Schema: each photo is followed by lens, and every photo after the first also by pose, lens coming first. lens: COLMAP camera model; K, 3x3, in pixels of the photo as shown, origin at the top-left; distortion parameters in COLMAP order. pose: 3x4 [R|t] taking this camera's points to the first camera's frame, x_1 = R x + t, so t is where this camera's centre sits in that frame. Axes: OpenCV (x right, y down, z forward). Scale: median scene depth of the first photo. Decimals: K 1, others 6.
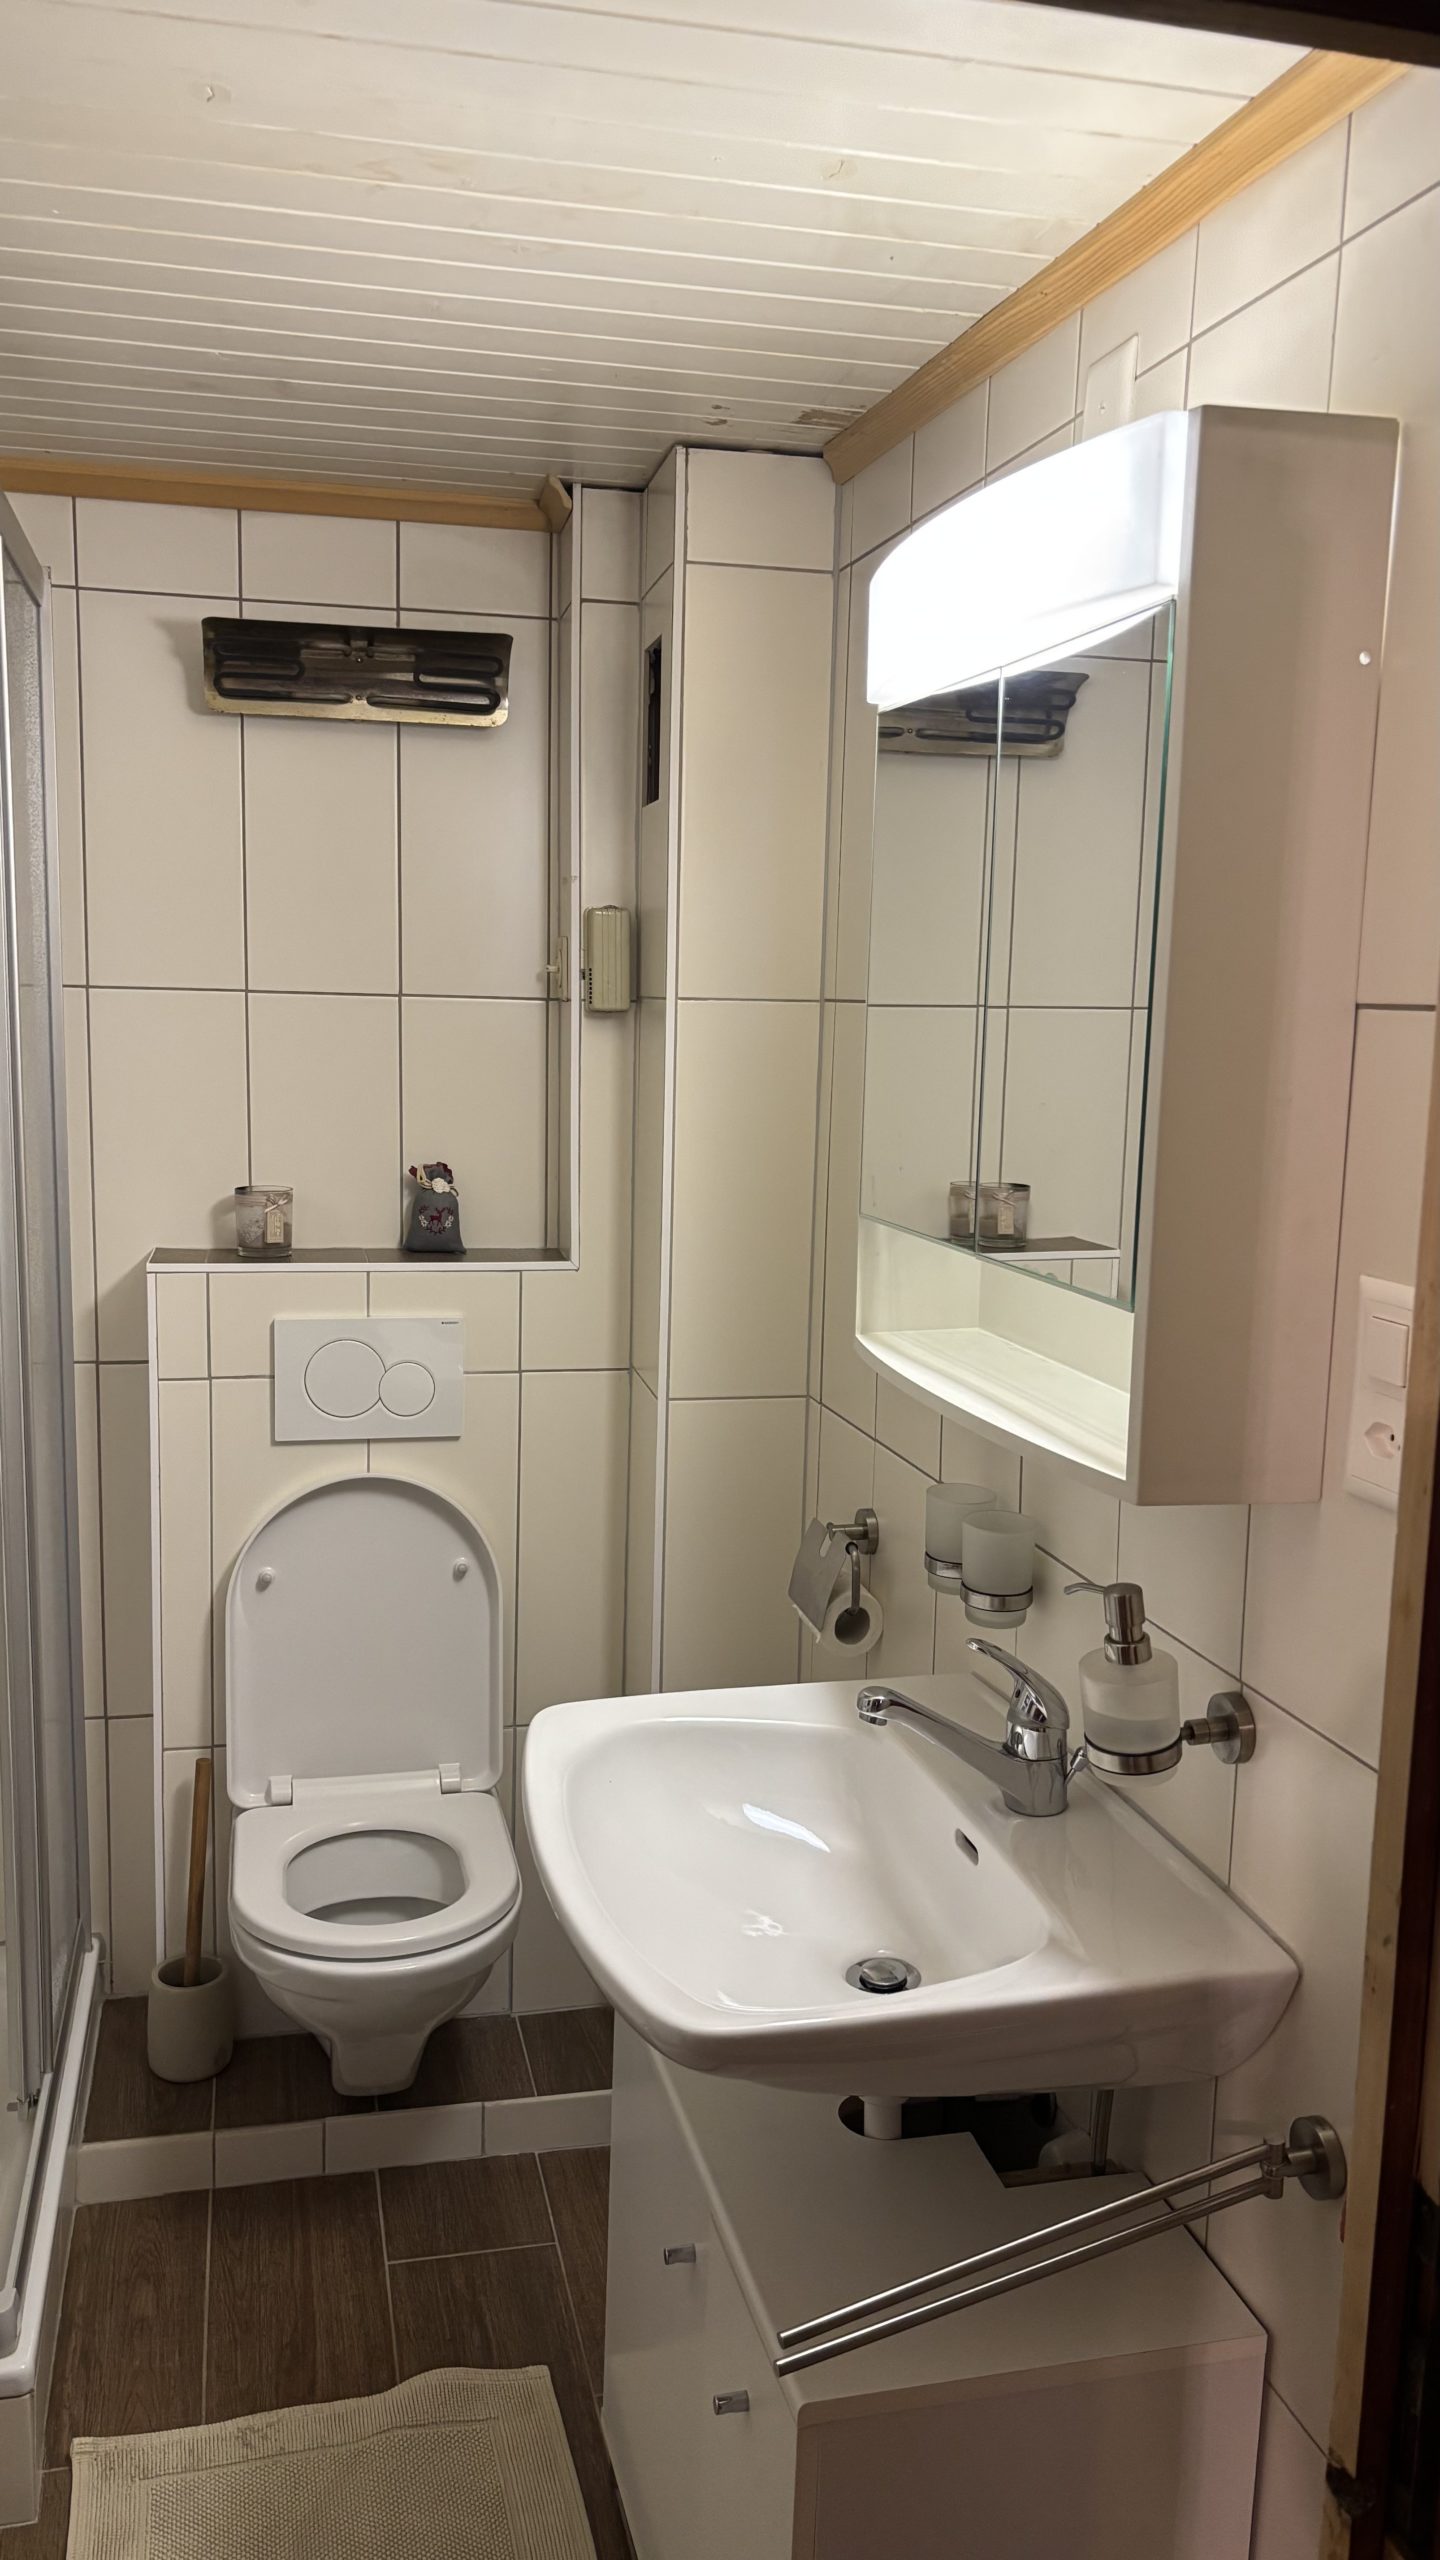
lens RADIAL K [[1923.7, 0, 714.4], [0, 1923.7, 1275.0], [0, 0, 1]] dist [0.039992, -0.037277]
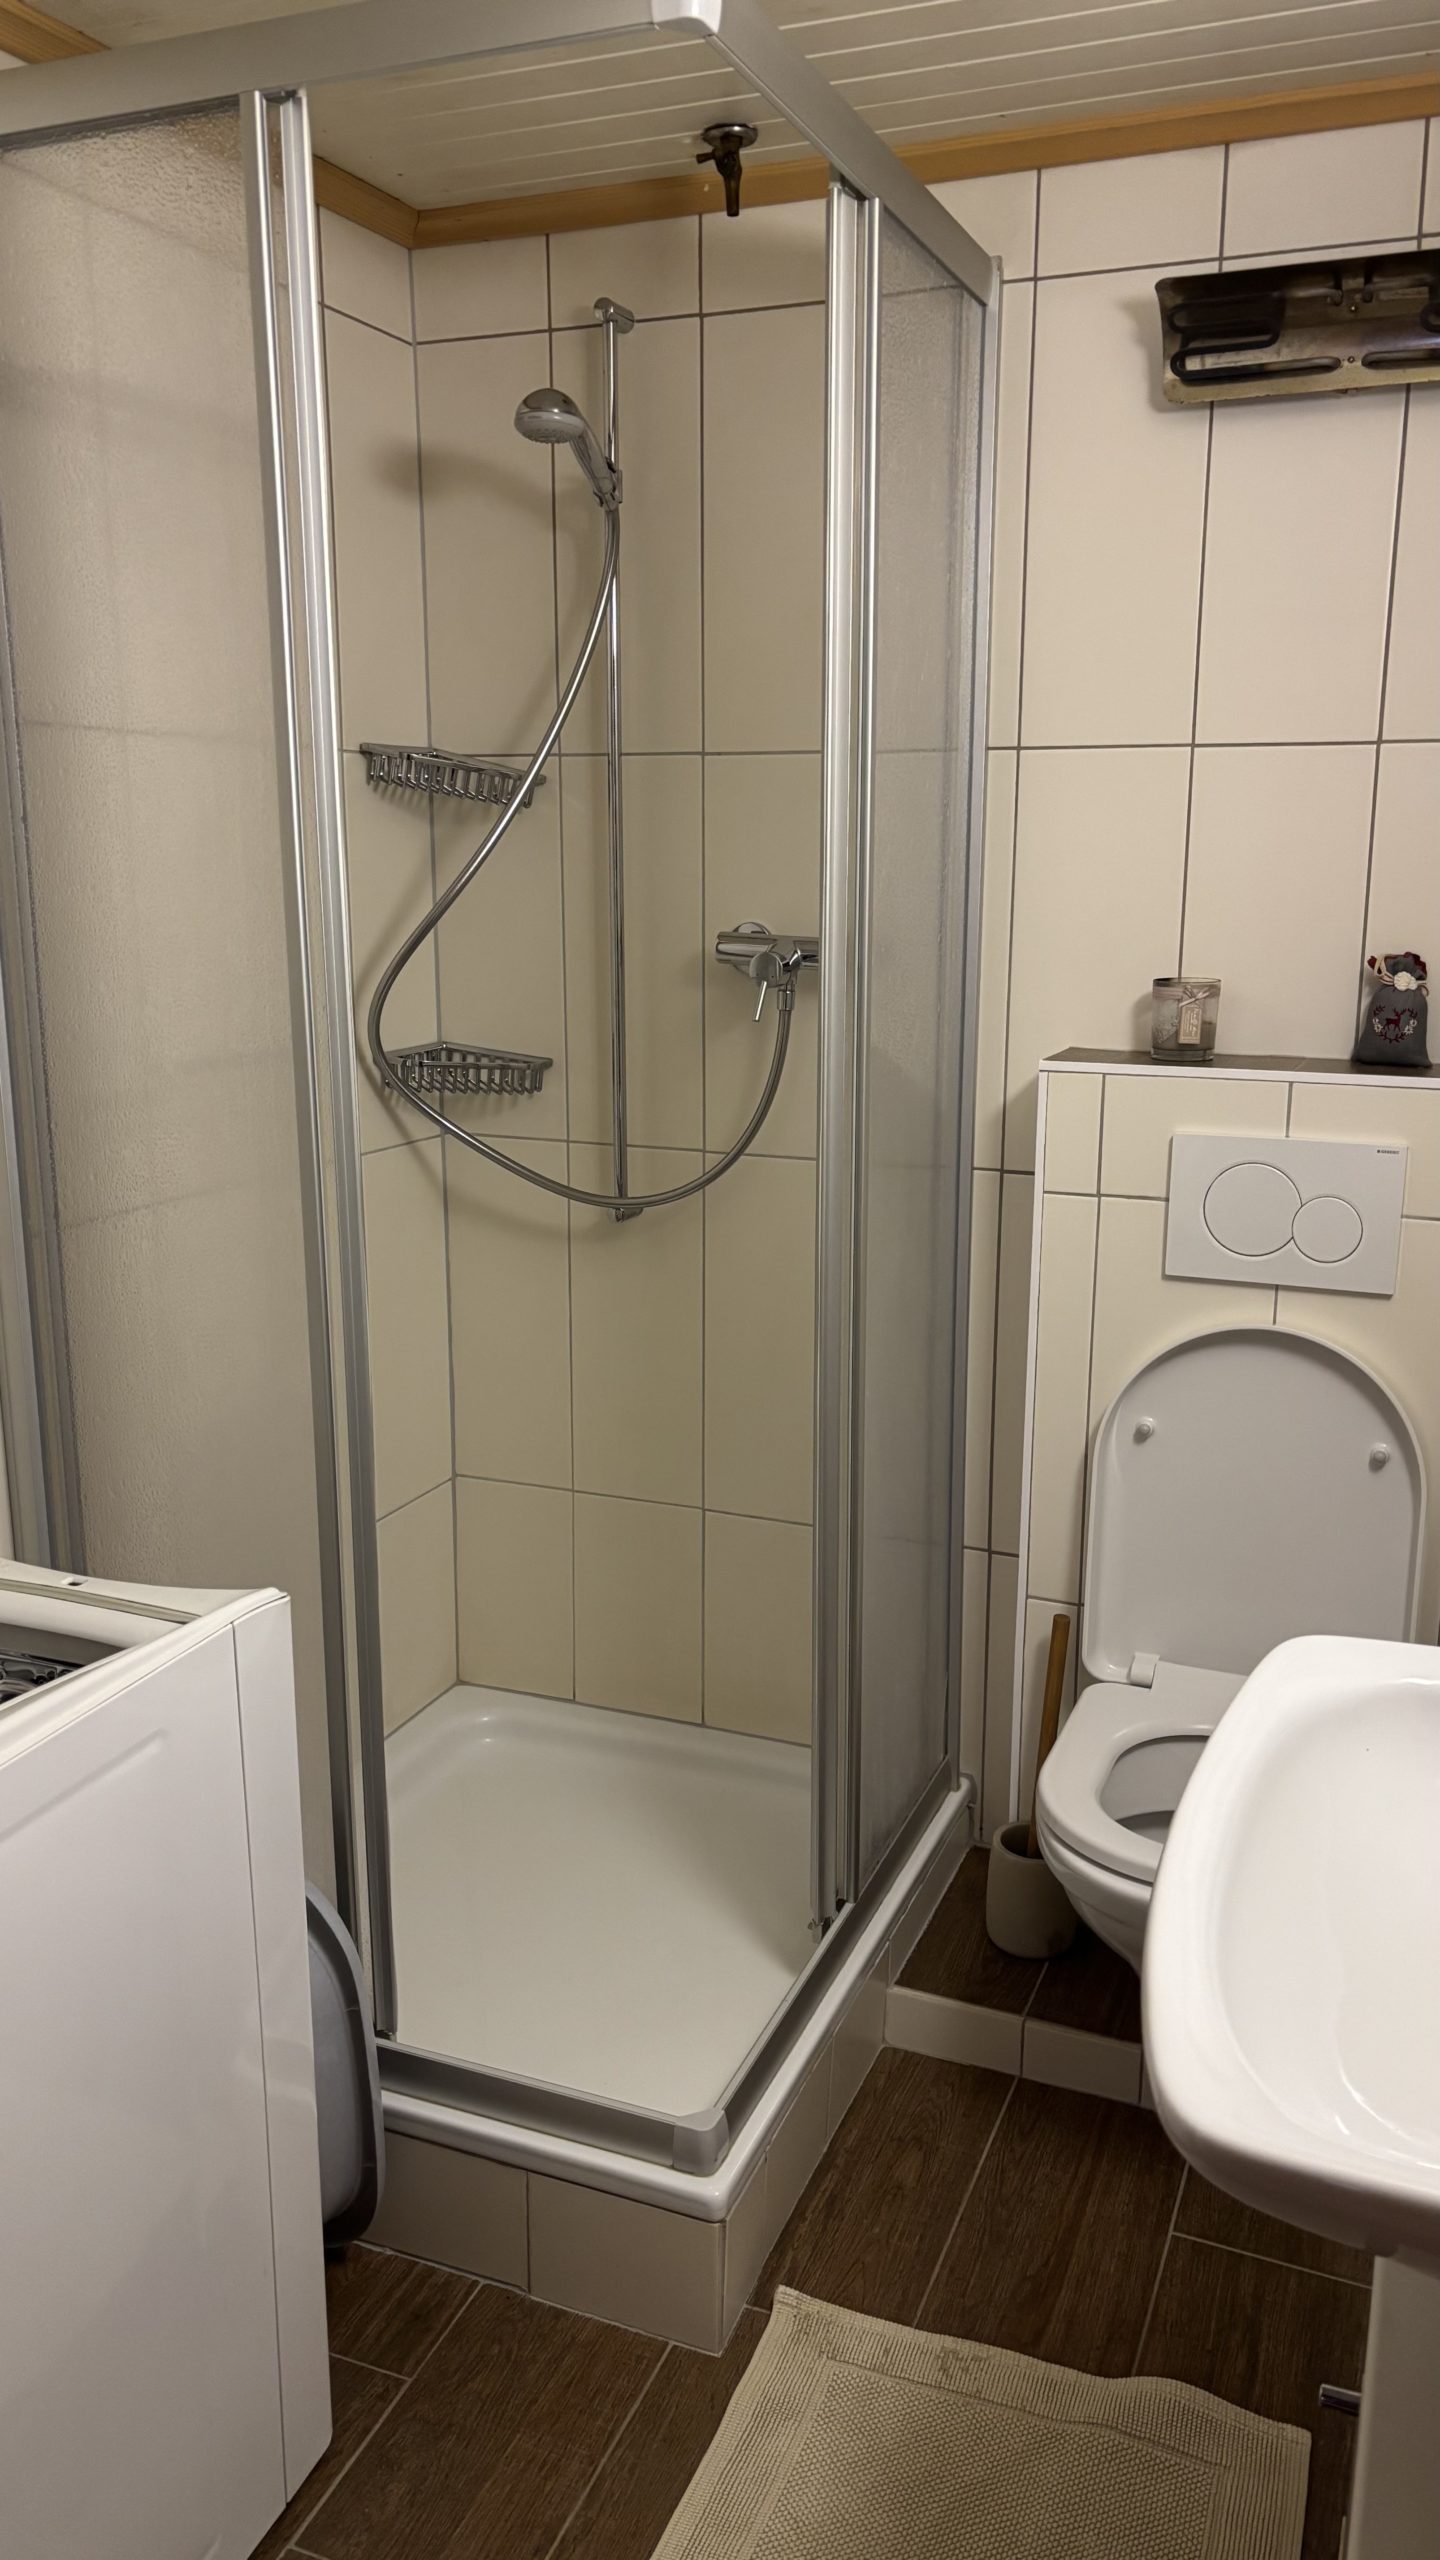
lens RADIAL K [[1923.7, 0, 718.7], [0, 1923.7, 1285.9], [0, 0, 1]] dist [0.039992, -0.037277]
pose [[0.813518, 0.108412, -0.571346, 0.102731], [-0.064911, 0.993258, 0.096046, 0.021445], [0.577906, -0.041049, 0.815070, 0.181811]]
